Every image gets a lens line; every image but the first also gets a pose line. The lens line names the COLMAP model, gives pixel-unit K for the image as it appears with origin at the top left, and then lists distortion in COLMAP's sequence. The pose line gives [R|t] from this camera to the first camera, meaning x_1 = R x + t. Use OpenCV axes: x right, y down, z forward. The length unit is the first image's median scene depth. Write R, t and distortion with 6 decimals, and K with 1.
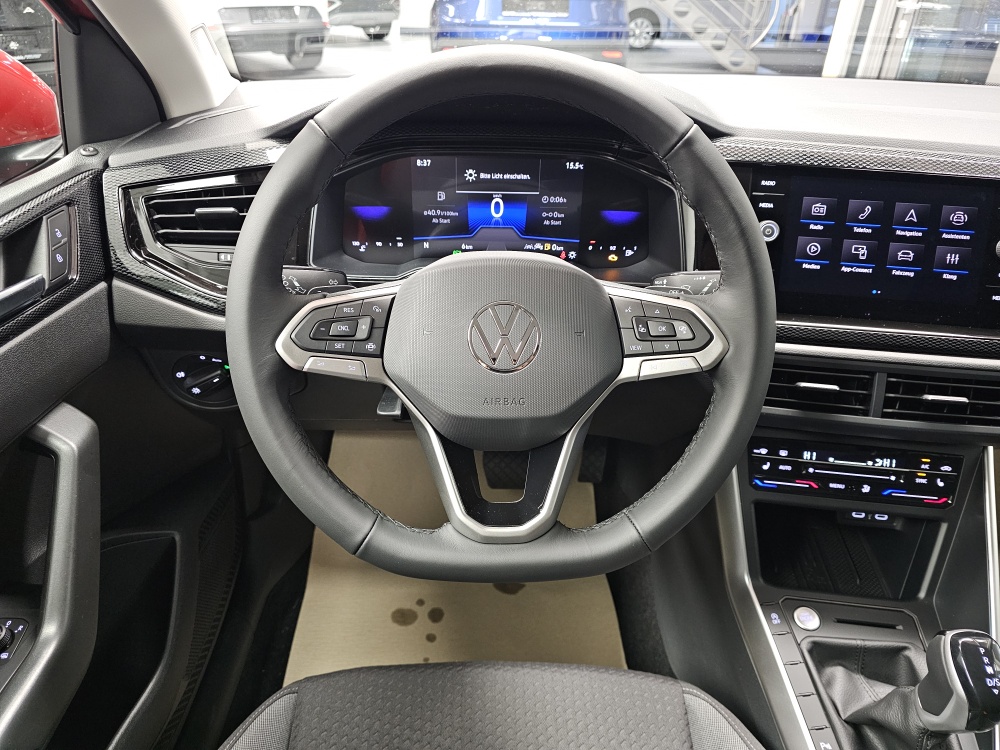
lens RADIAL K [[678.2, 0, 500.3], [0, 678.2, 369.8], [0, 0, 1]] dist [0.042299, -0.041946]
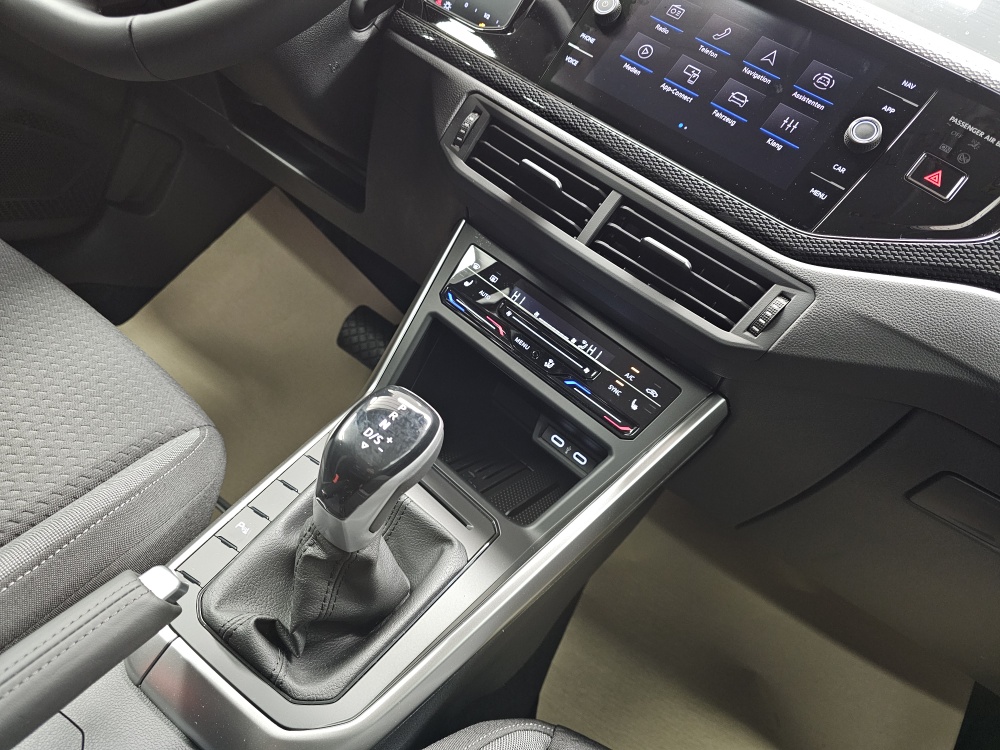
lens RADIAL K [[680.0, 0, 500.0], [0, 680.0, 375.0], [0, 0, 1]] dist [0.090352, -0.110386]
pose [[0.806973, 0.534120, -0.252013, 0.727513], [-0.570729, 0.815001, -0.100208, 0.307997], [0.151867, 0.224696, 0.962522, 0.286459]]
